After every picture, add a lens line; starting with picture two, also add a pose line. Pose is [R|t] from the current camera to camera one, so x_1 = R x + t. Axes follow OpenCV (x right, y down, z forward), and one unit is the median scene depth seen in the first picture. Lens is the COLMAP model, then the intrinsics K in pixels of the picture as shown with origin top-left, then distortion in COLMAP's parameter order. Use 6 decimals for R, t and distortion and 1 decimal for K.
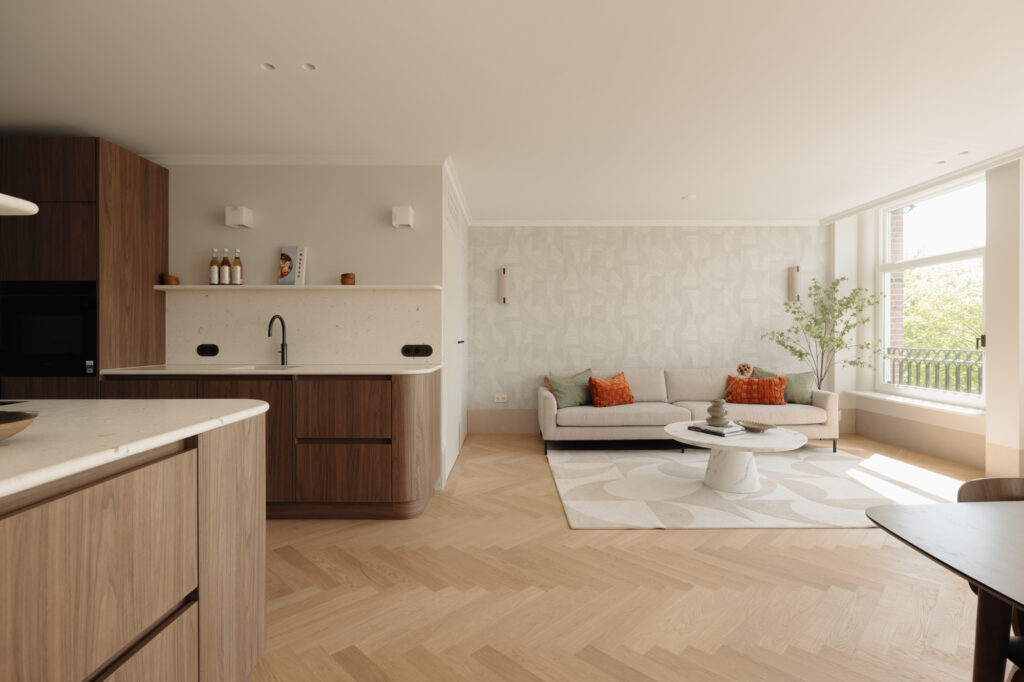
lens RADIAL K [[517.1, 0, 507.2], [0, 517.1, 332.0], [0, 0, 1]] dist [-0.002638, 0.001474]
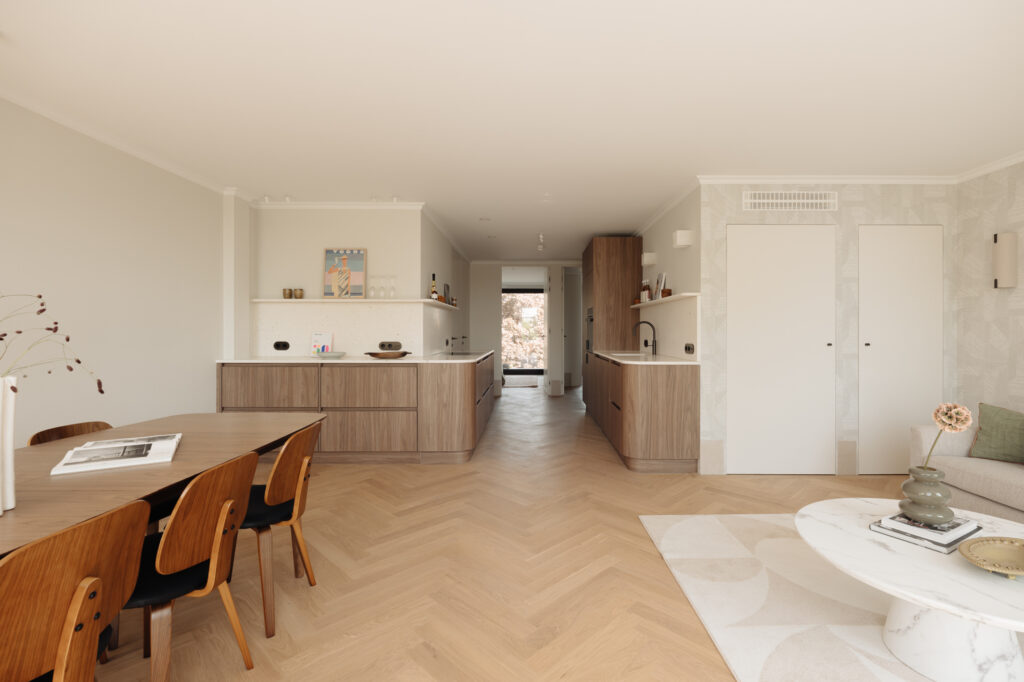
lens RADIAL K [[462.6, 0, 517.2], [0, 462.6, 337.0], [0, 0, 1]] dist [-0.008967, 0.000359]
pose [[-0.026034, 0.011091, -0.999600, 0.647076], [0.001749, 0.999937, 0.011049, -0.001941], [0.999660, -0.001461, -0.026051, 0.461327]]
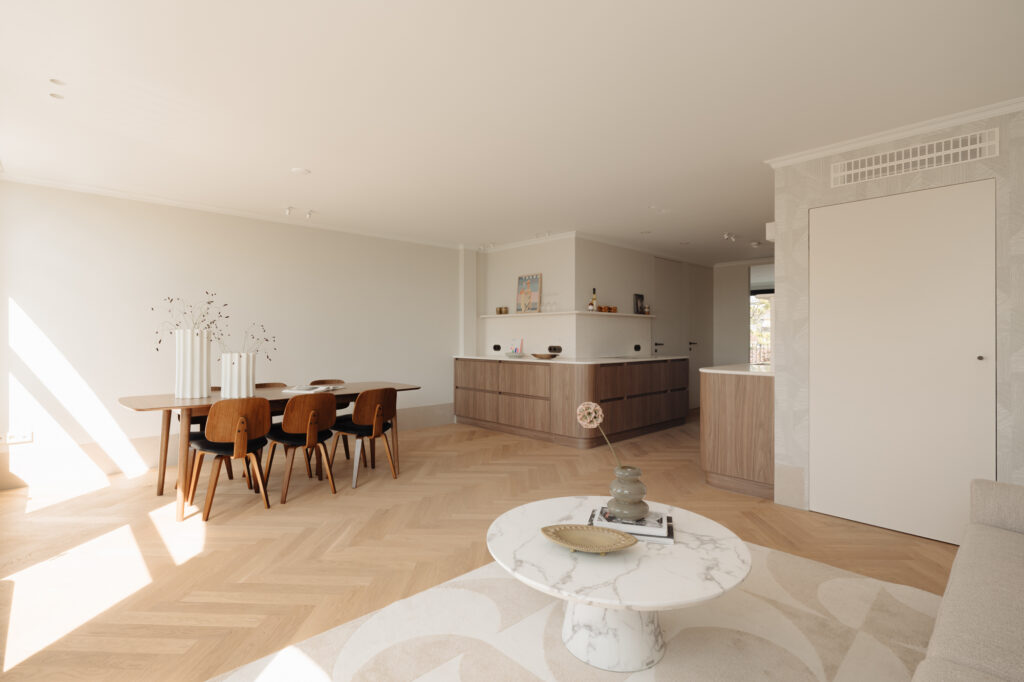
lens RADIAL K [[462.6, 0, 496.8], [0, 462.6, 341.6], [0, 0, 1]] dist [-0.008967, 0.000359]
pose [[-0.742339, 0.004740, -0.670007, 0.616864], [-0.000026, 0.999975, 0.007104, -0.001786], [0.670024, 0.005291, -0.742320, 0.947328]]
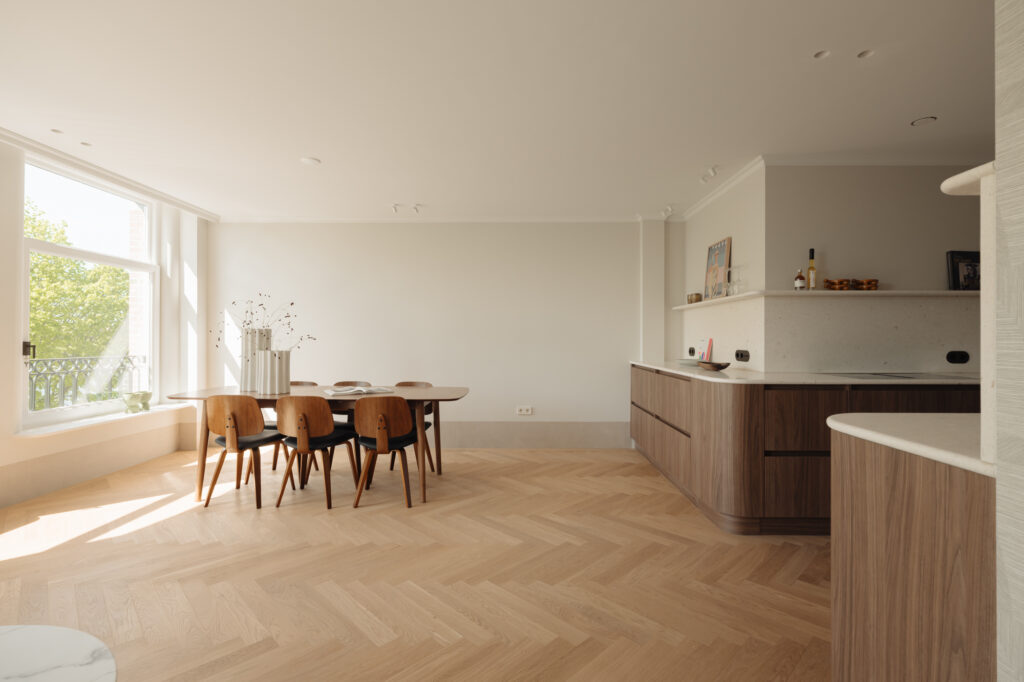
lens RADIAL K [[462.6, 0, 521.7], [0, 462.6, 335.7], [0, 0, 1]] dist [-0.008967, 0.000359]
pose [[-0.999960, -0.003106, -0.008425, 0.079509], [-0.003048, 0.999972, -0.006863, 0.000819], [0.008446, -0.006837, -0.999941, 0.895893]]
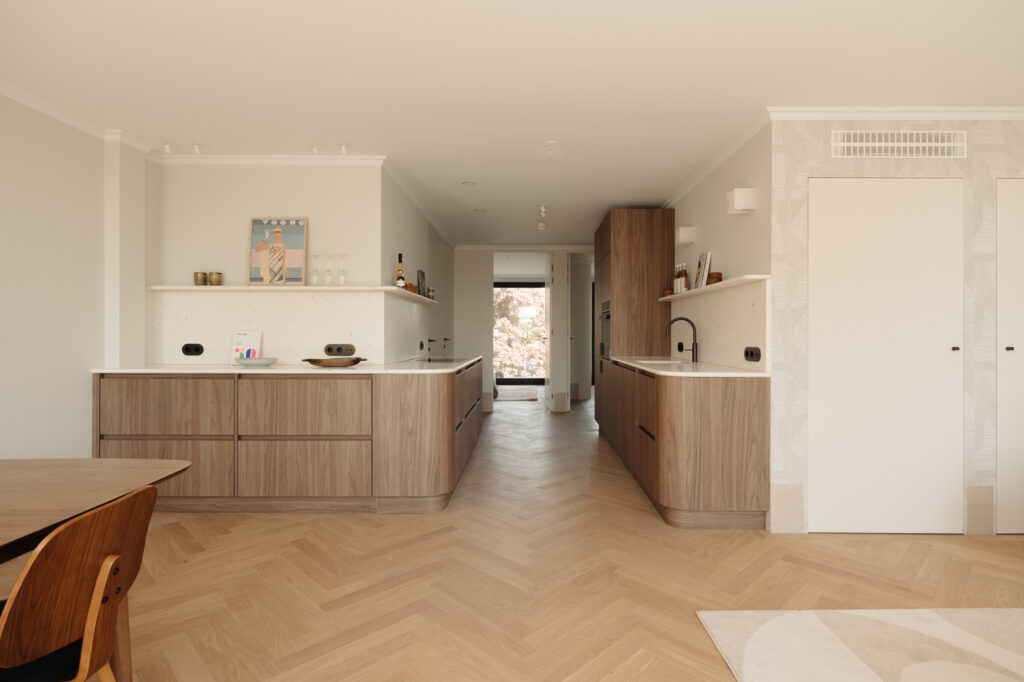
lens RADIAL K [[517.1, 0, 517.4], [0, 517.1, 338.6], [0, 0, 1]] dist [-0.002638, 0.001474]
pose [[-0.018461, 0.007241, -0.999803, 0.490011], [0.000187, 0.999974, 0.007239, 0.003412], [0.999830, -0.000053, -0.018462, 0.460277]]
